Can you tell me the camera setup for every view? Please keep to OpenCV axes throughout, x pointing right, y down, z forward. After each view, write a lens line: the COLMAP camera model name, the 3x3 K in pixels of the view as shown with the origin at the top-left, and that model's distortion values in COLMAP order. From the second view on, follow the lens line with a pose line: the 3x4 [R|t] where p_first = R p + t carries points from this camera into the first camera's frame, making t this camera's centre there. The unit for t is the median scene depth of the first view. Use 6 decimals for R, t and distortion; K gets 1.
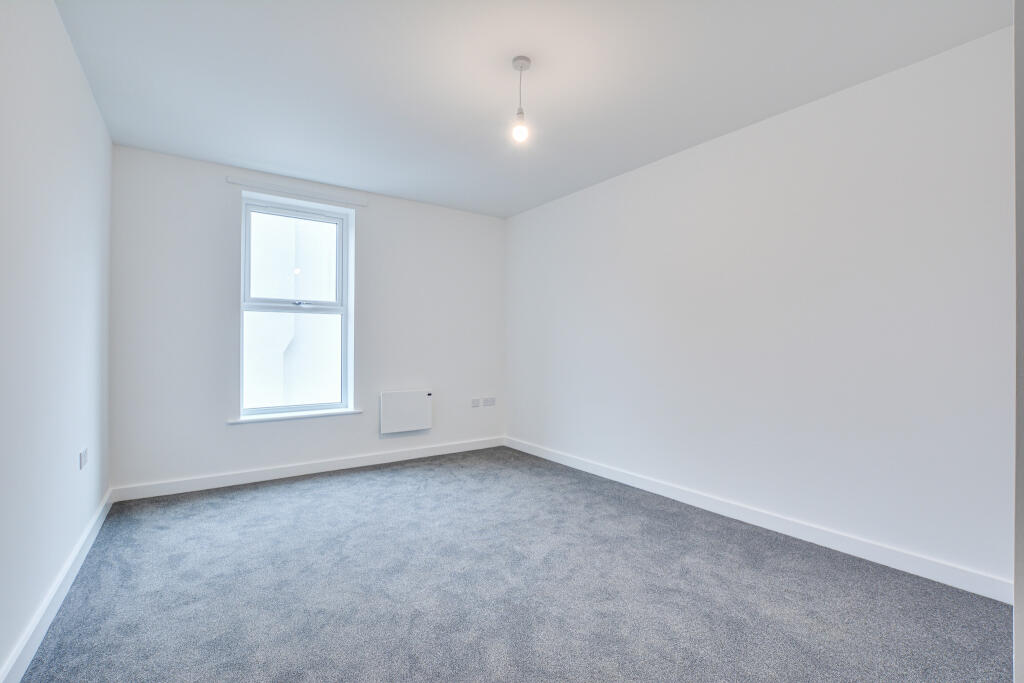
lens RADIAL K [[455.0, 0, 512.6], [0, 455.0, 339.6], [0, 0, 1]] dist [-0.027394, 0.001804]
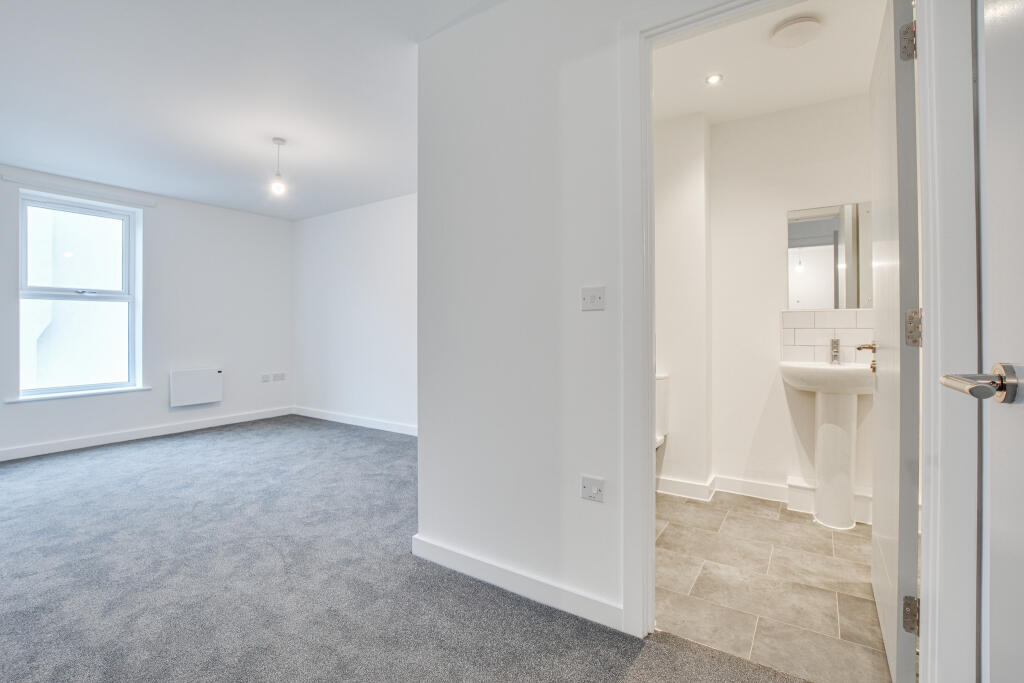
lens RADIAL K [[455.0, 0, 507.1], [0, 455.0, 325.5], [0, 0, 1]] dist [-0.027394, 0.001804]
pose [[0.934720, -0.004677, 0.355354, 0.117552], [0.002975, 0.999981, 0.005335, -0.001800], [-0.355372, -0.003929, 0.934717, -0.410091]]
